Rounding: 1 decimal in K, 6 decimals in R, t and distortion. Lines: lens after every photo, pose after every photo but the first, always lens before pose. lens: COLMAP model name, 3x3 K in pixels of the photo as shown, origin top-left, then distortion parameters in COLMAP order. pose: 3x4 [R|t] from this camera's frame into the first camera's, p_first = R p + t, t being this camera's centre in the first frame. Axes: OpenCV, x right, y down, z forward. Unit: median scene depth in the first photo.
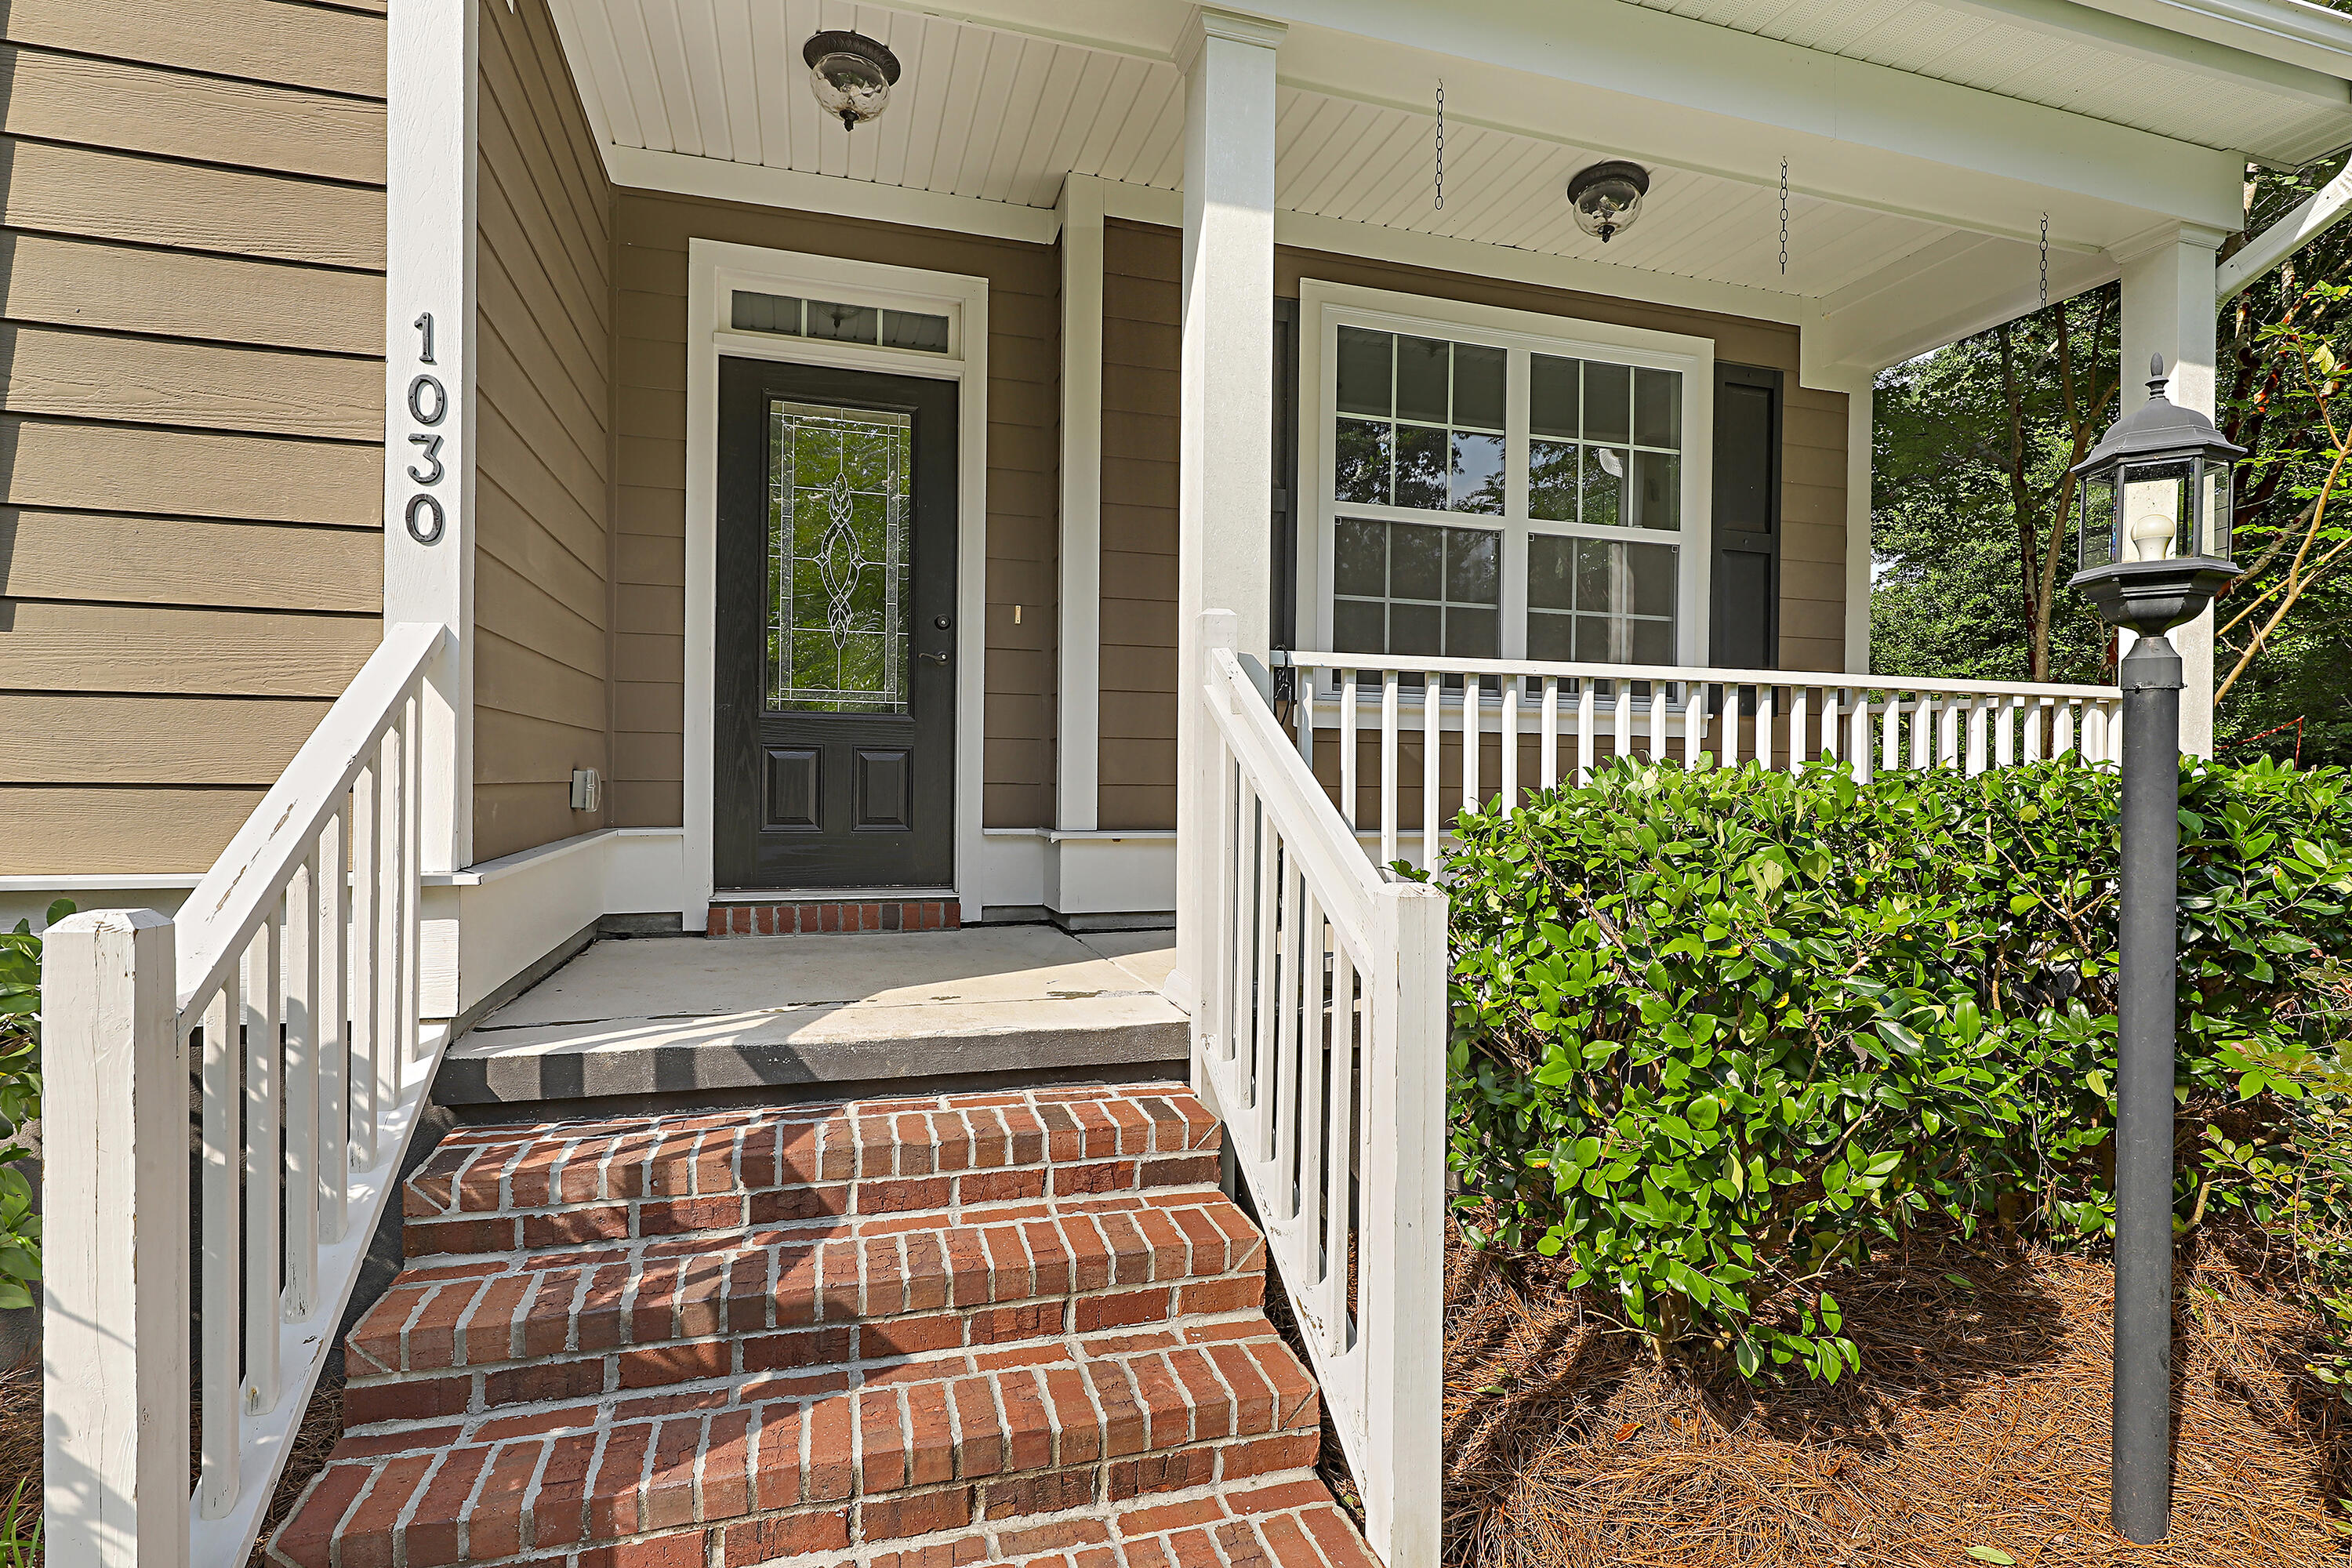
lens RADIAL K [[1172.1, 0, 1176.0], [0, 1172.1, 784.0], [0, 0, 1]] dist [-0.000822, -0.000223]
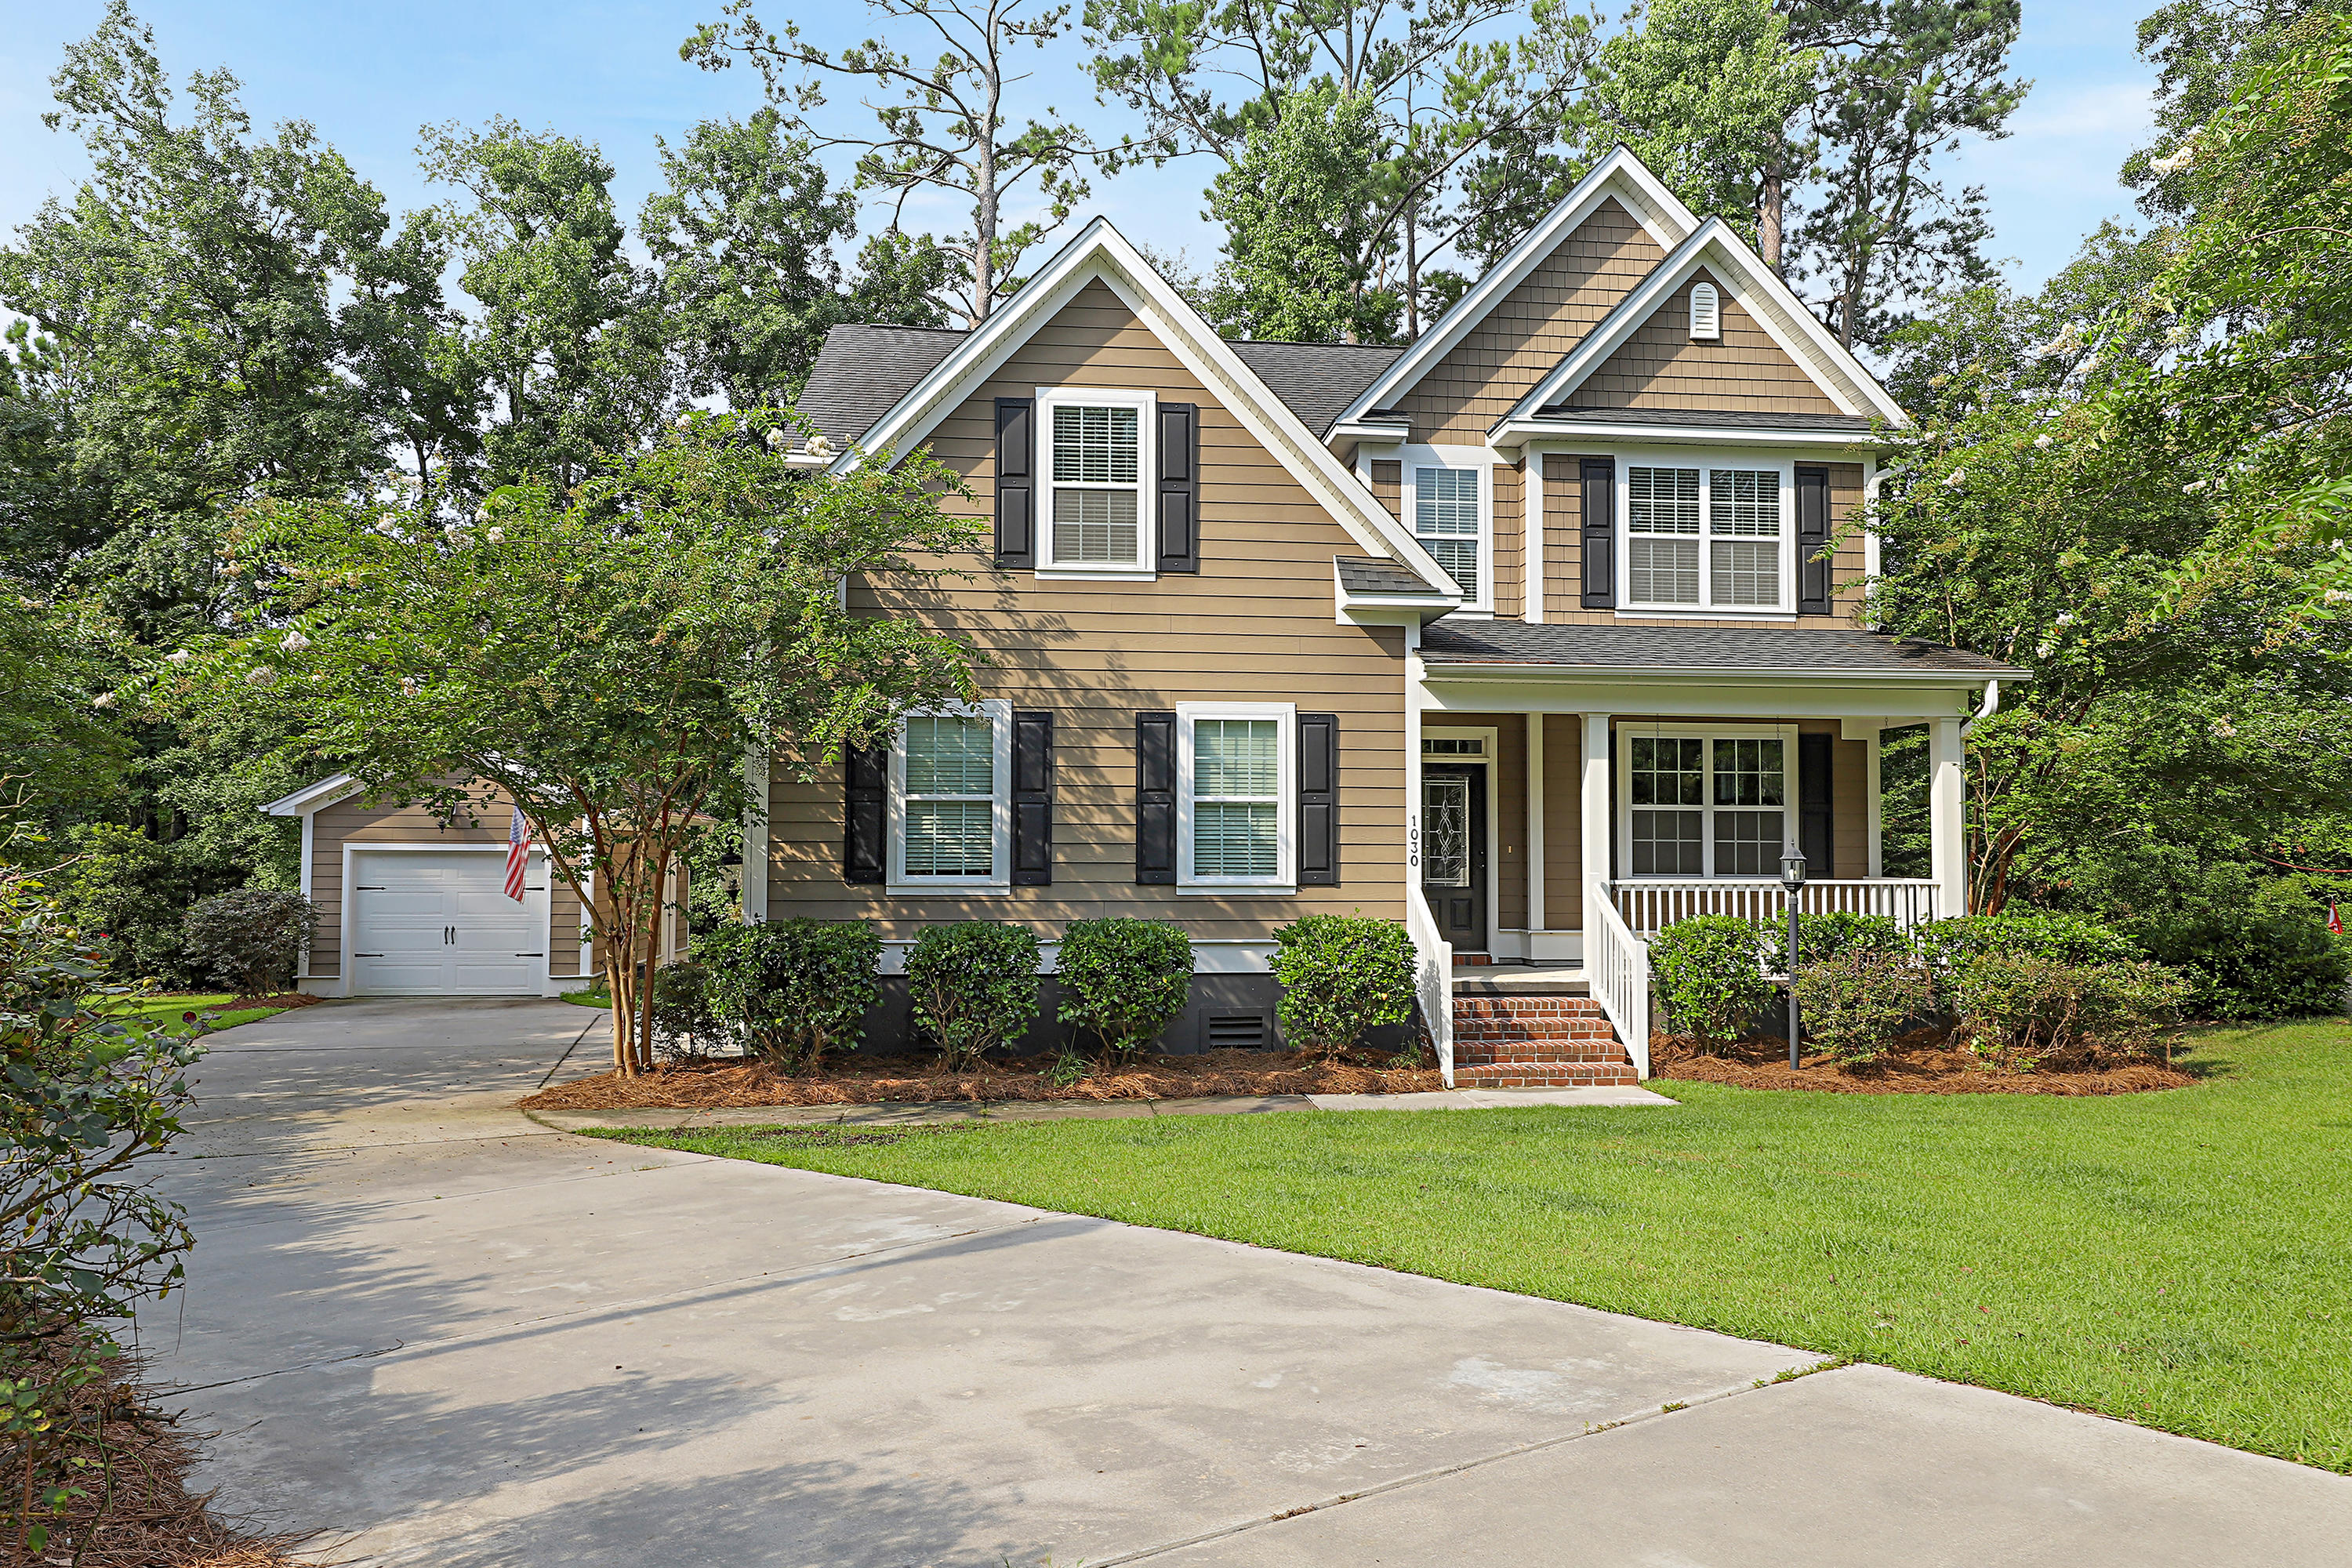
lens RADIAL K [[1516.9, 0, 1148.7], [0, 1516.9, 779.9], [0, 0, 1]] dist [-0.001900, 0.003702]
pose [[0.978855, -0.016429, -0.203893, -0.411027], [0.005307, 0.998474, -0.054976, -0.203931], [0.204485, 0.052732, 0.977448, -4.534016]]
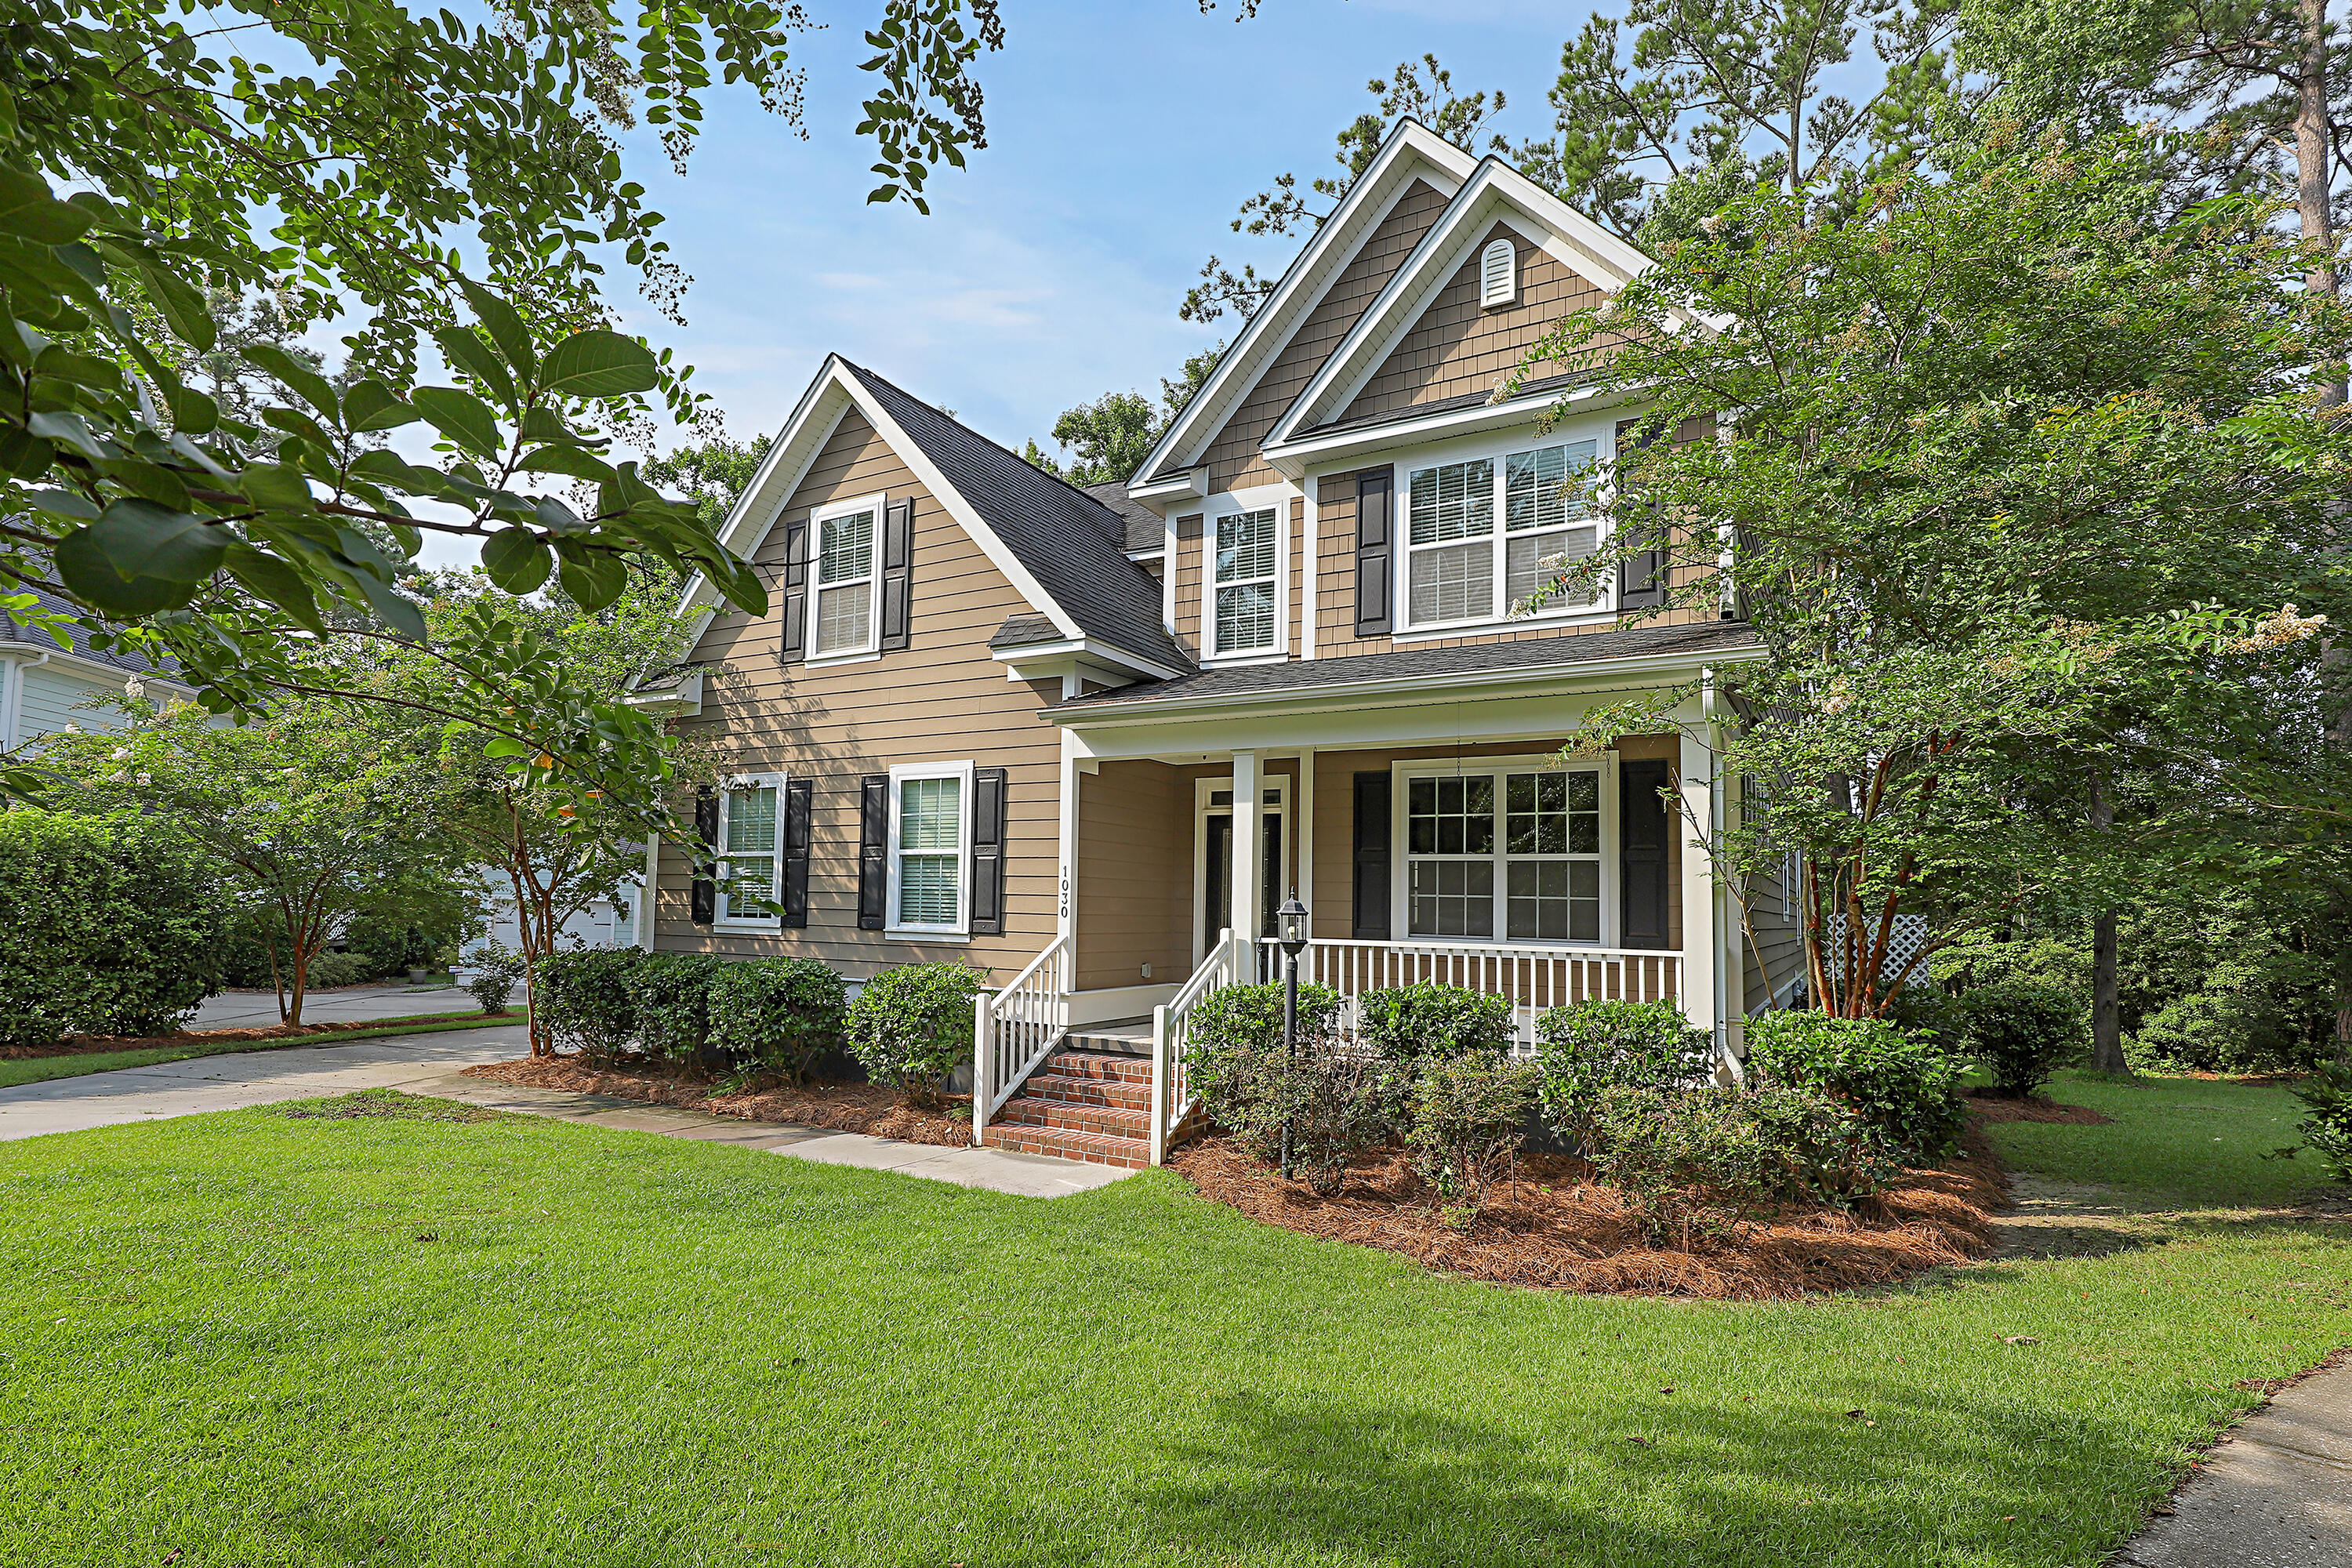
lens RADIAL K [[1165.7, 0, 1175.8], [0, 1165.7, 825.0], [0, 0, 1]] dist [-0.002185, -0.000151]
pose [[0.676710, -0.051651, -0.734436, 2.668803], [-0.017901, 0.996087, -0.086546, -0.165666], [0.736032, 0.071714, 0.673137, -1.550621]]
